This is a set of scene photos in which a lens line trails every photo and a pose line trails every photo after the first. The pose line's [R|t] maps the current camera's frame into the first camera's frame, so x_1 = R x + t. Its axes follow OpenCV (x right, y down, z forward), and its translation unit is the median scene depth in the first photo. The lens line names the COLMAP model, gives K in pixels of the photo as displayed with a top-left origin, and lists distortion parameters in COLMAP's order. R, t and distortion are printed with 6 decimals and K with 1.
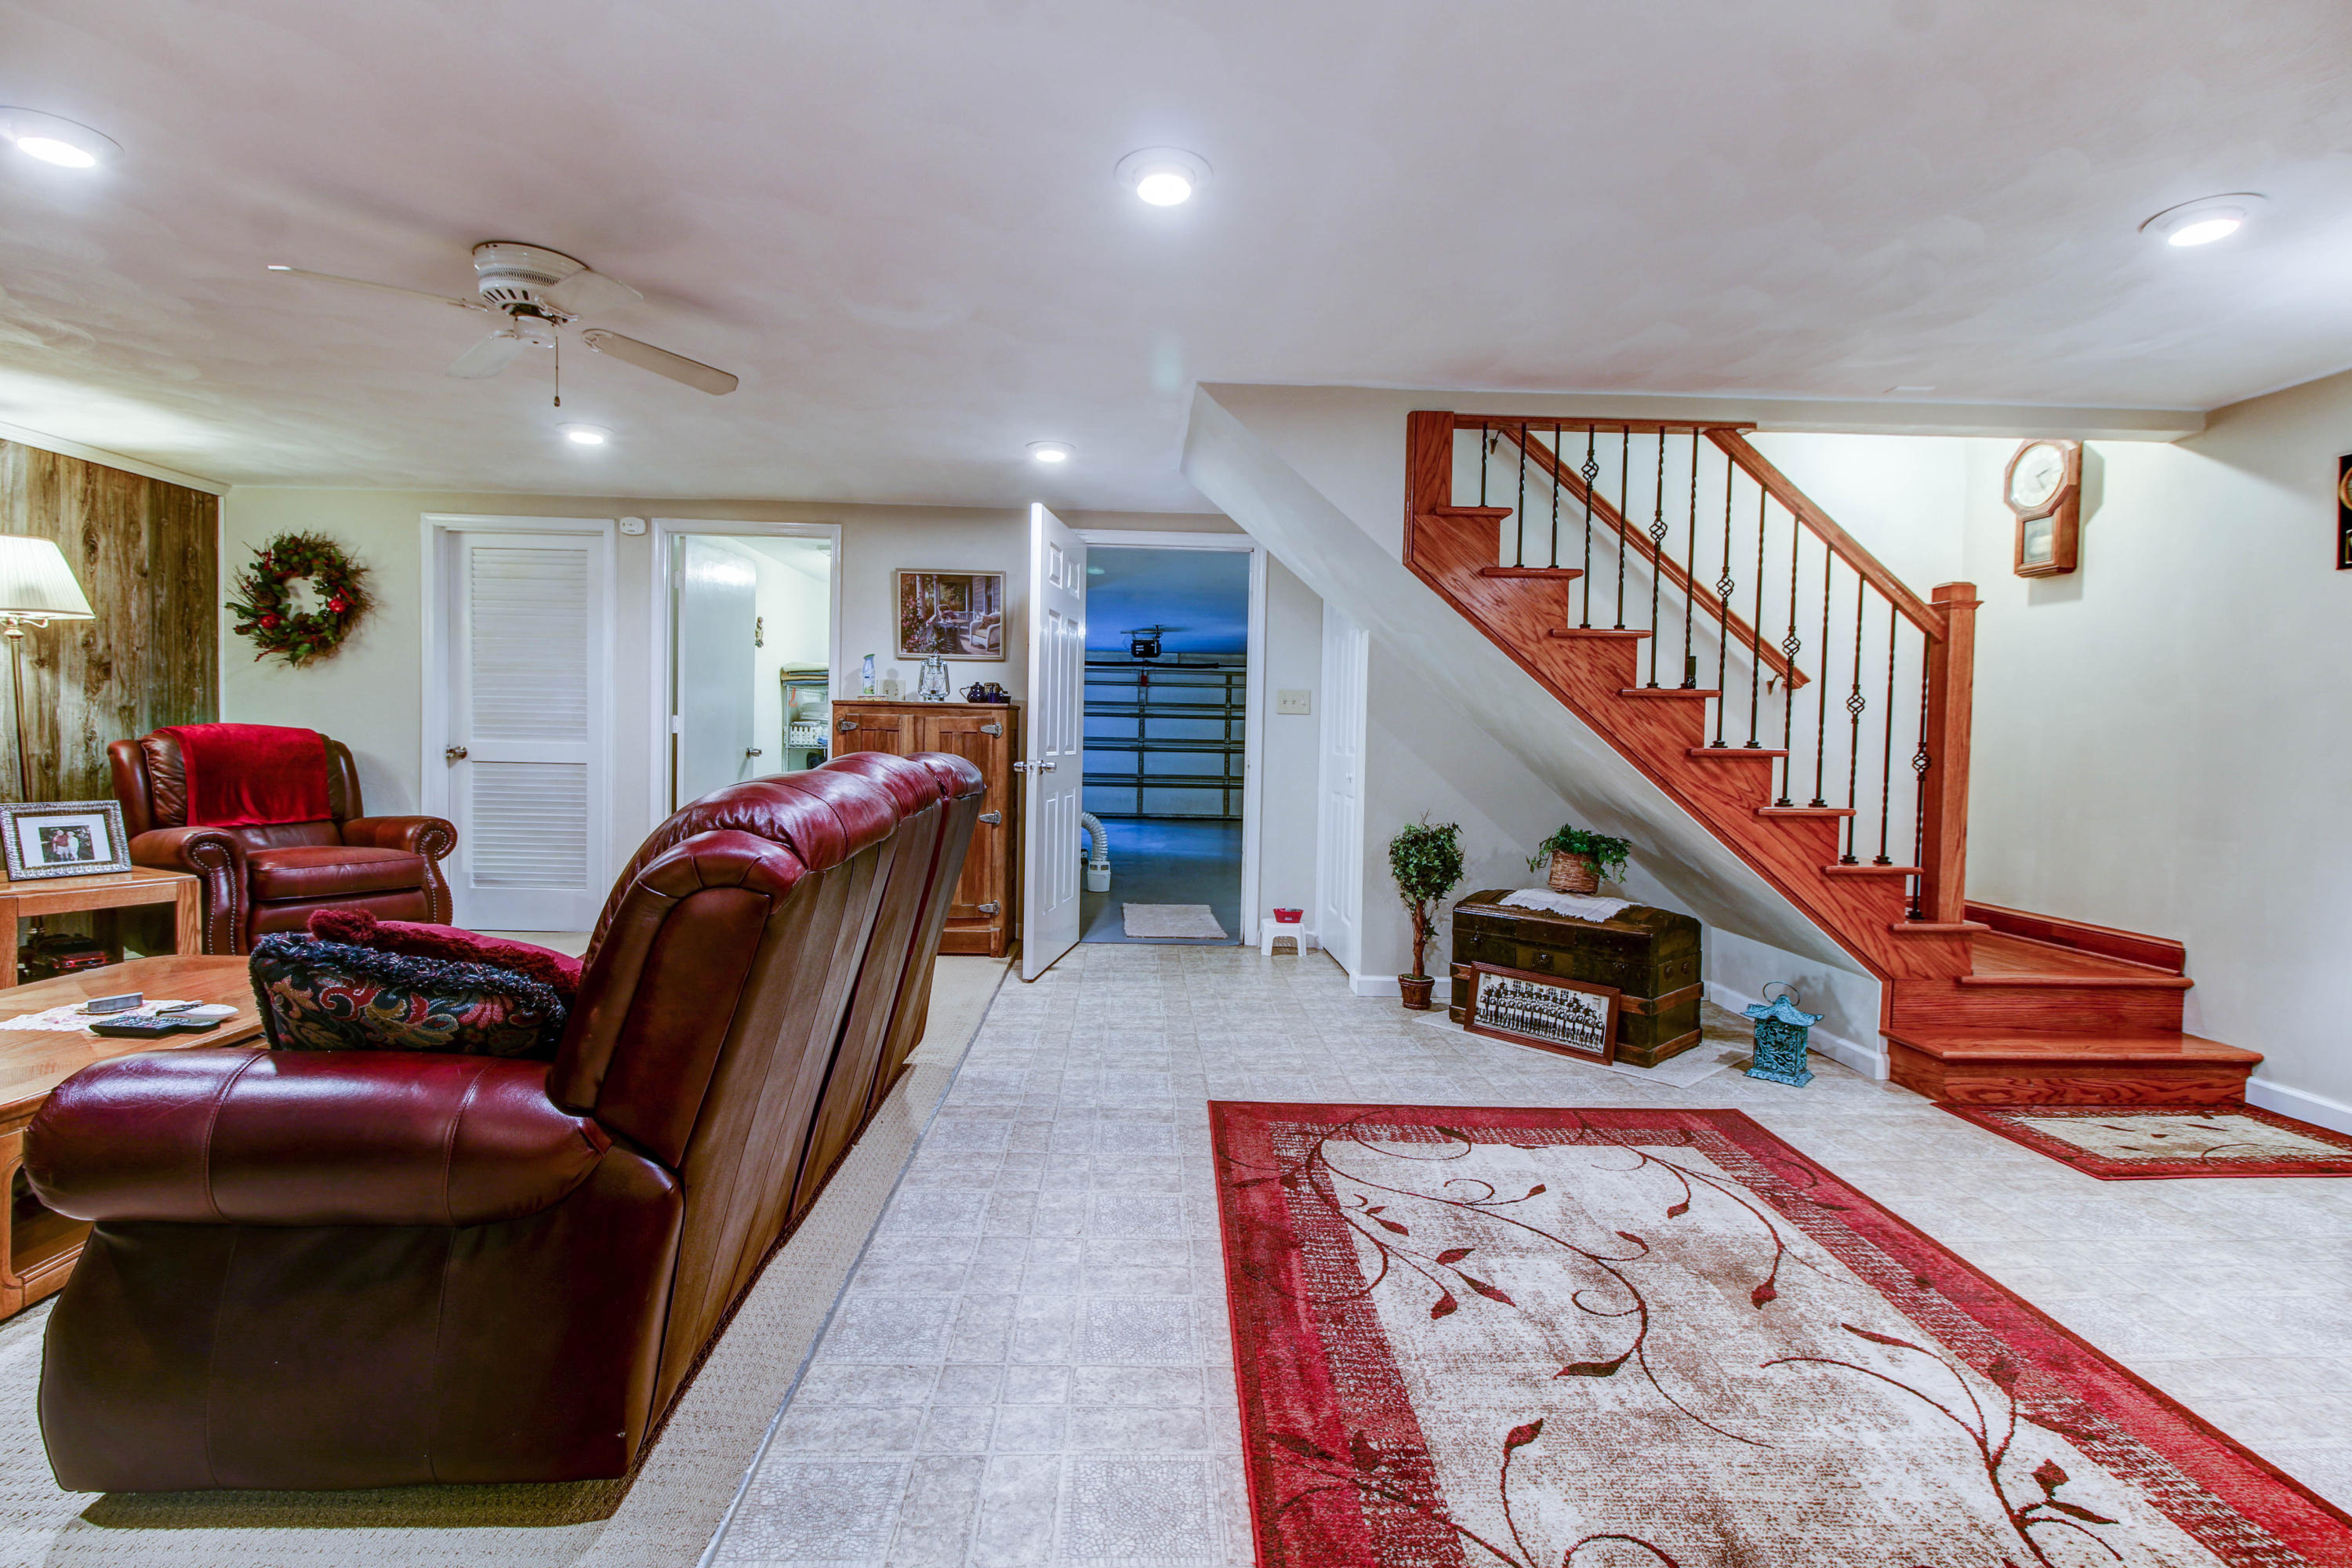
lens RADIAL K [[1071.7, 0, 1169.5], [0, 1071.7, 767.4], [0, 0, 1]] dist [0.025227, -0.017851]
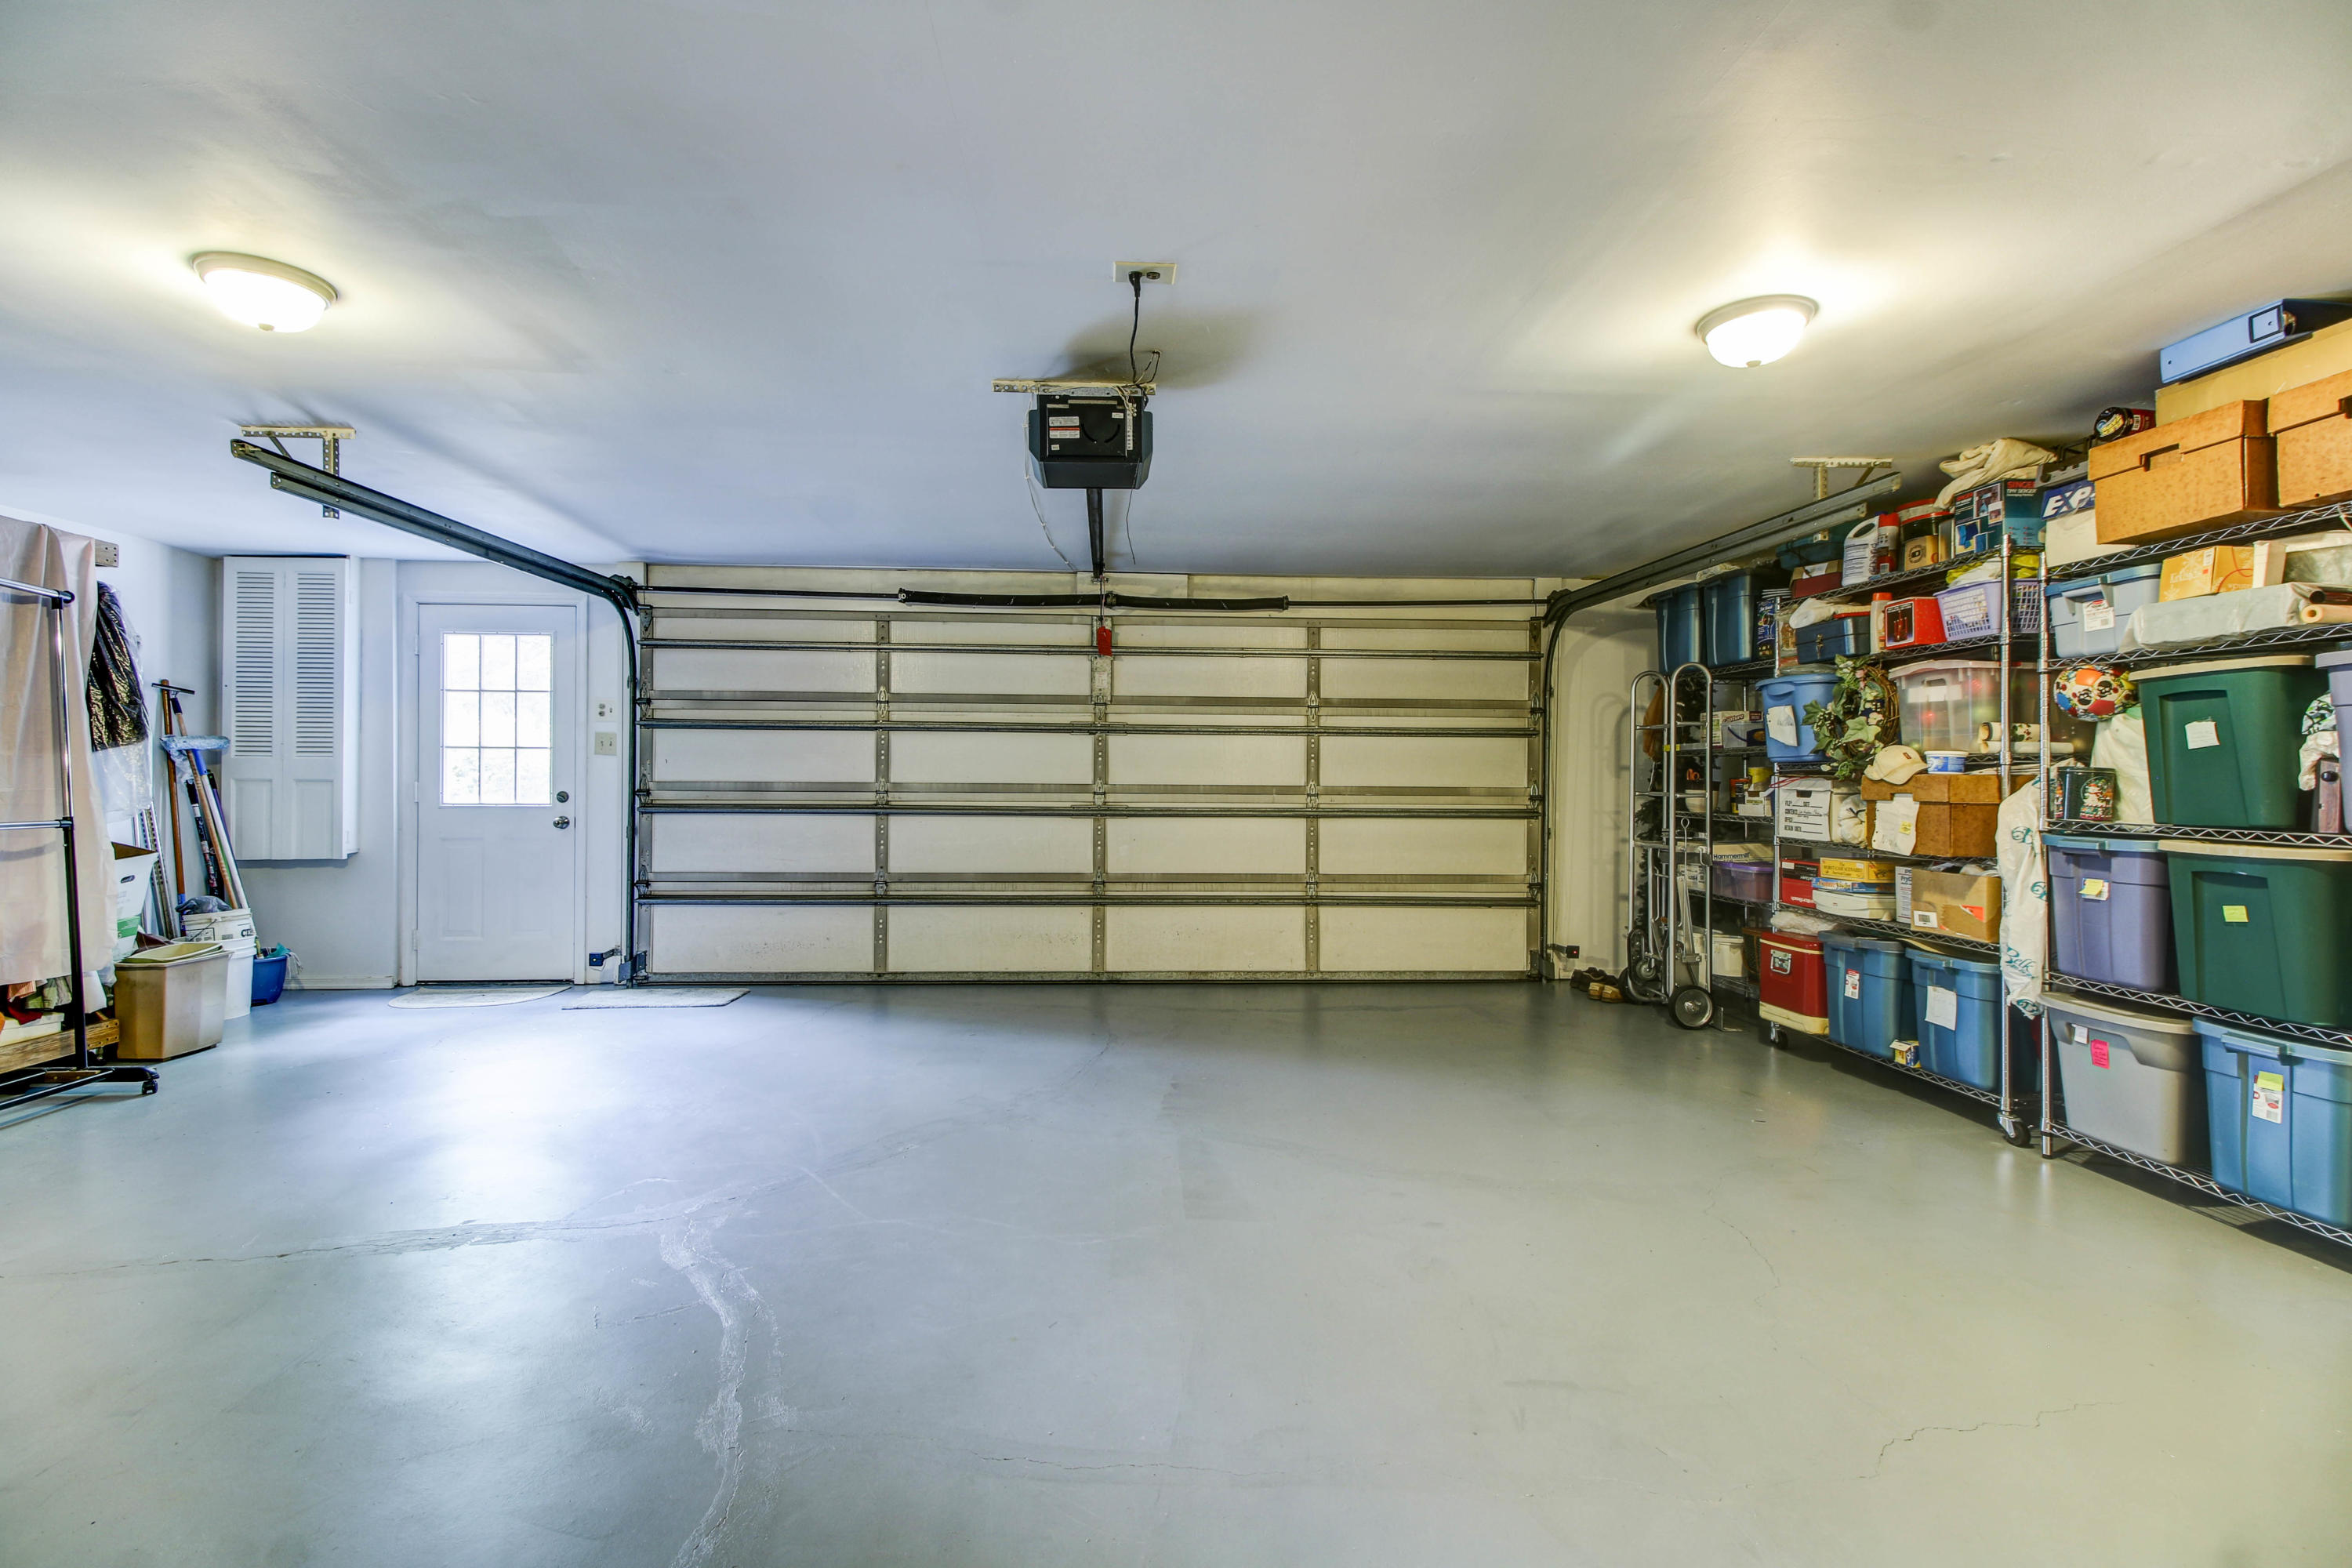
lens RADIAL K [[1071.7, 0, 1169.5], [0, 1071.7, 767.4], [0, 0, 1]] dist [0.025227, -0.017851]
pose [[0.999723, -0.014314, 0.018686, -0.039301], [0.014926, 0.999343, -0.033021, -0.104812], [-0.018201, 0.033290, 0.999280, 3.106207]]
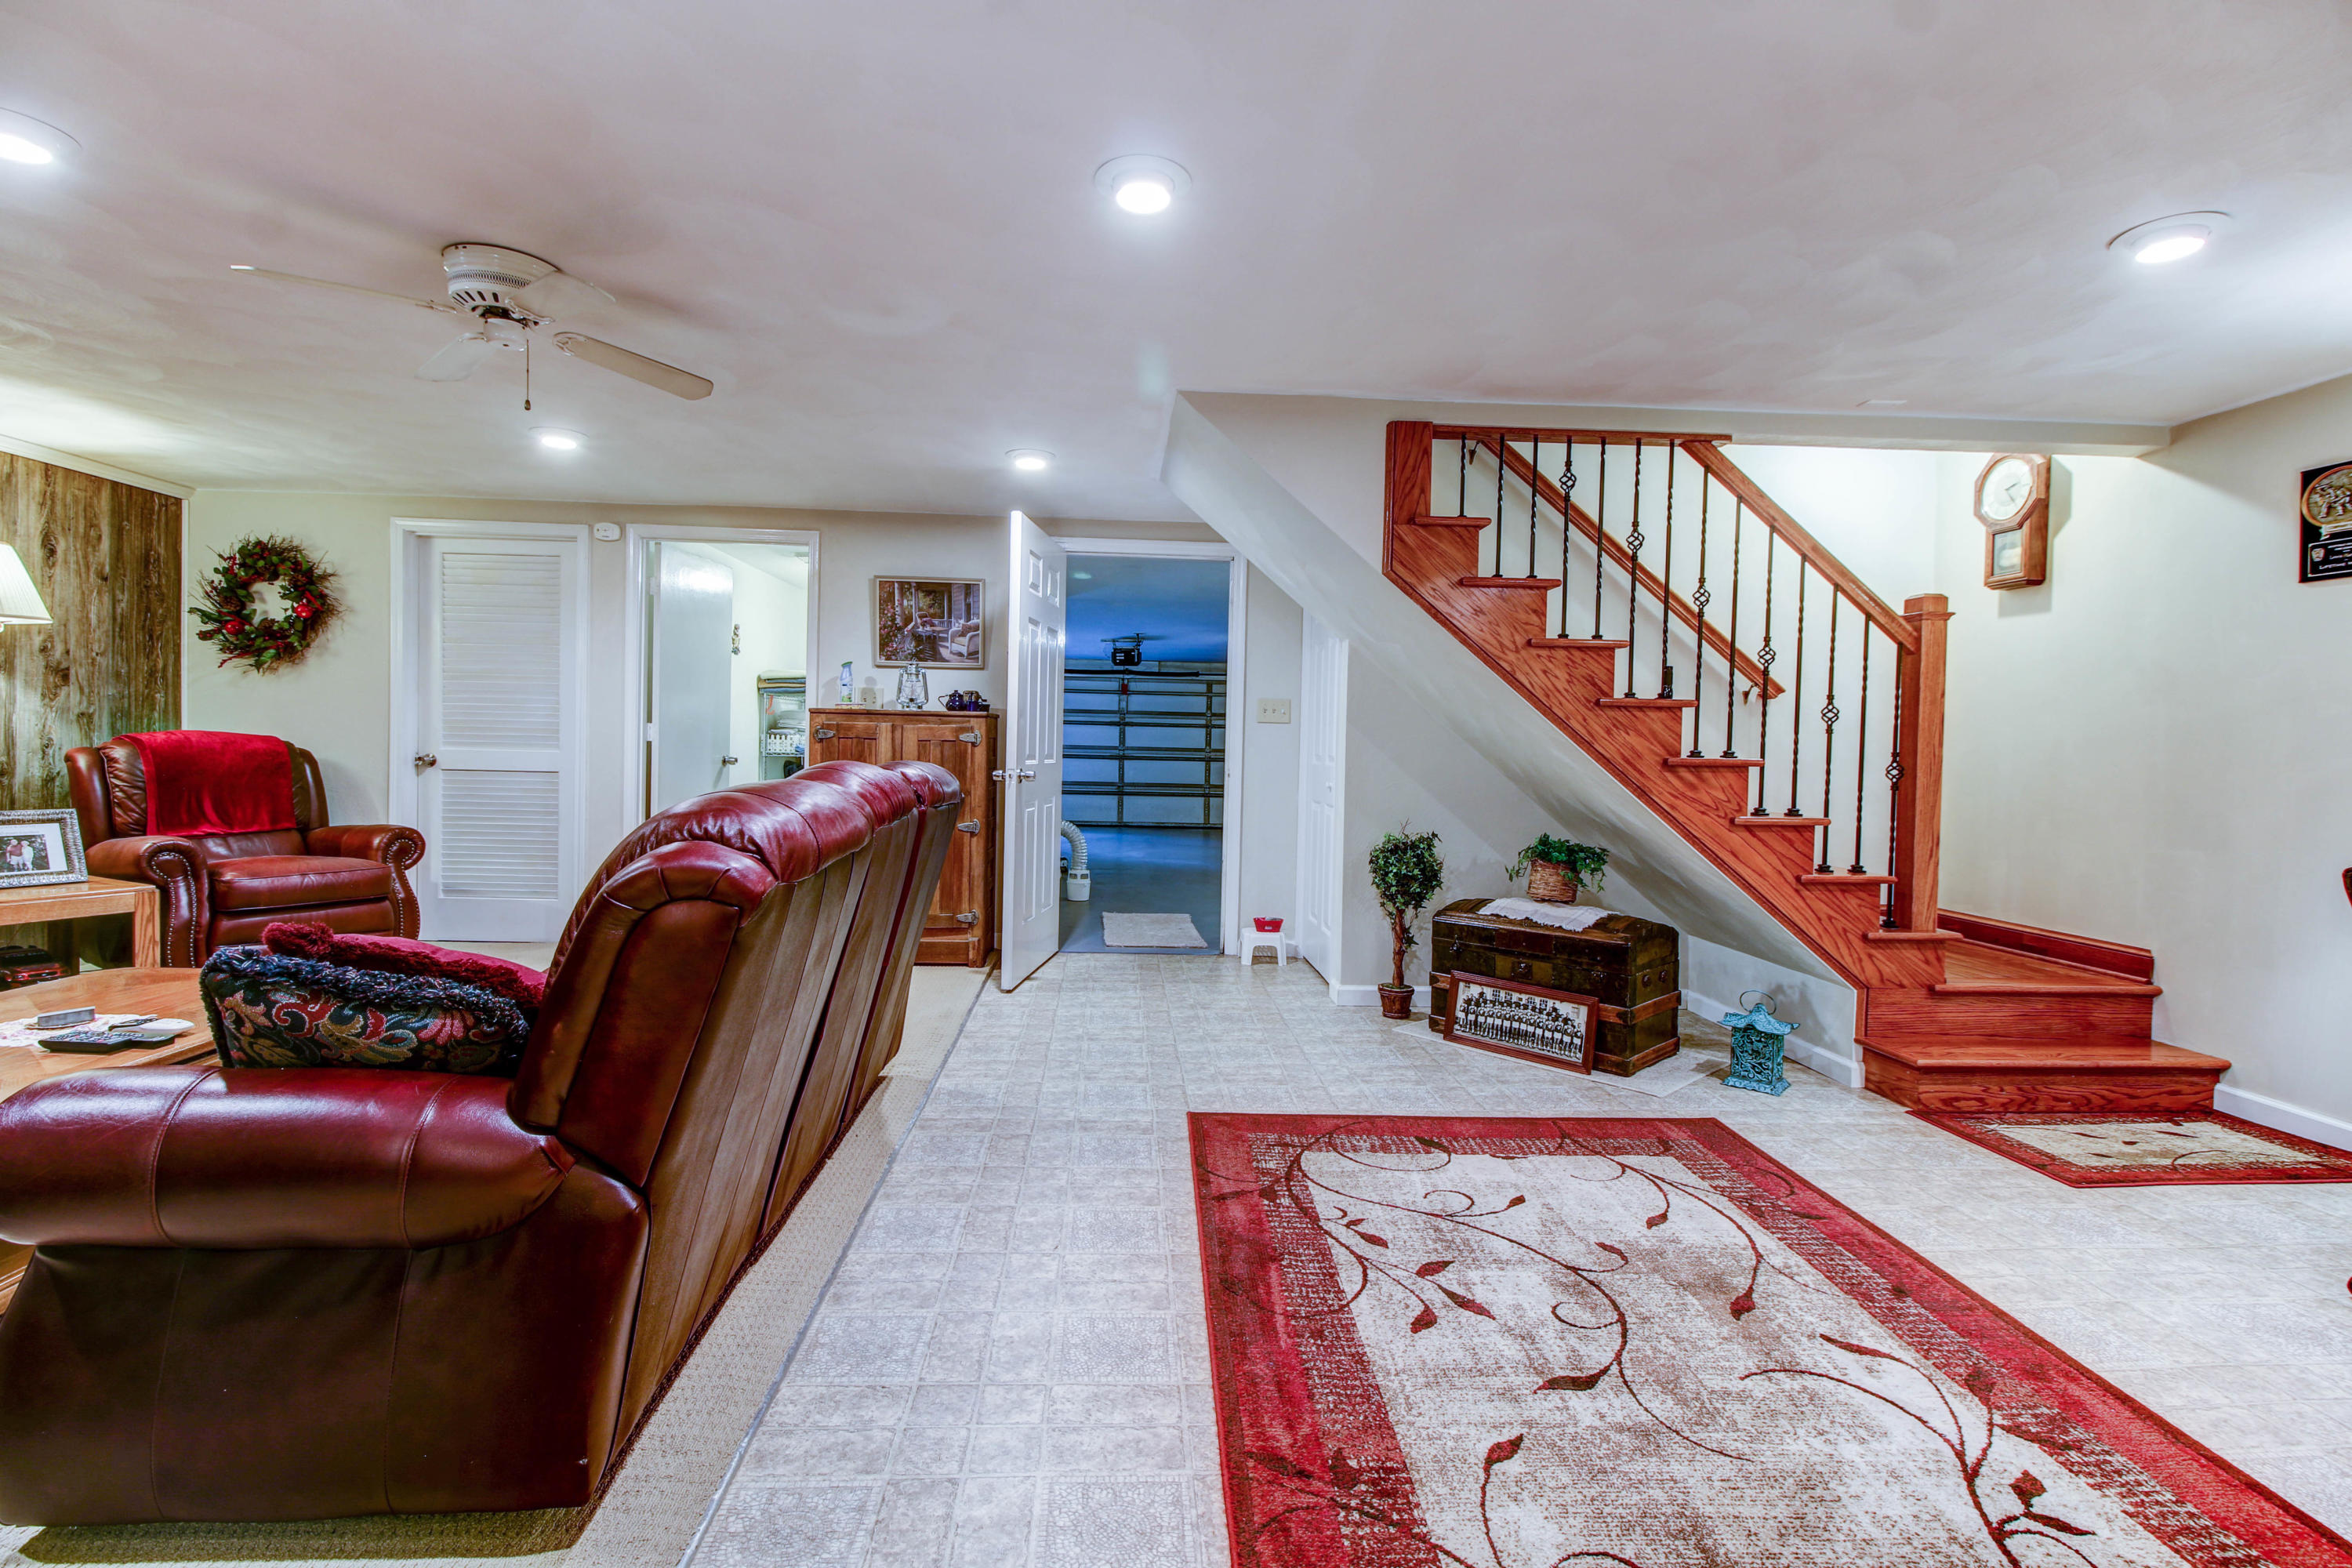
lens RADIAL K [[1071.7, 0, 1169.5], [0, 1071.7, 767.4], [0, 0, 1]] dist [0.025227, -0.017851]
pose [[0.999839, 0.001120, 0.017905, 0.001502], [-0.000982, 0.999970, -0.007718, -0.000814], [-0.017913, 0.007700, 0.999810, 0.005166]]
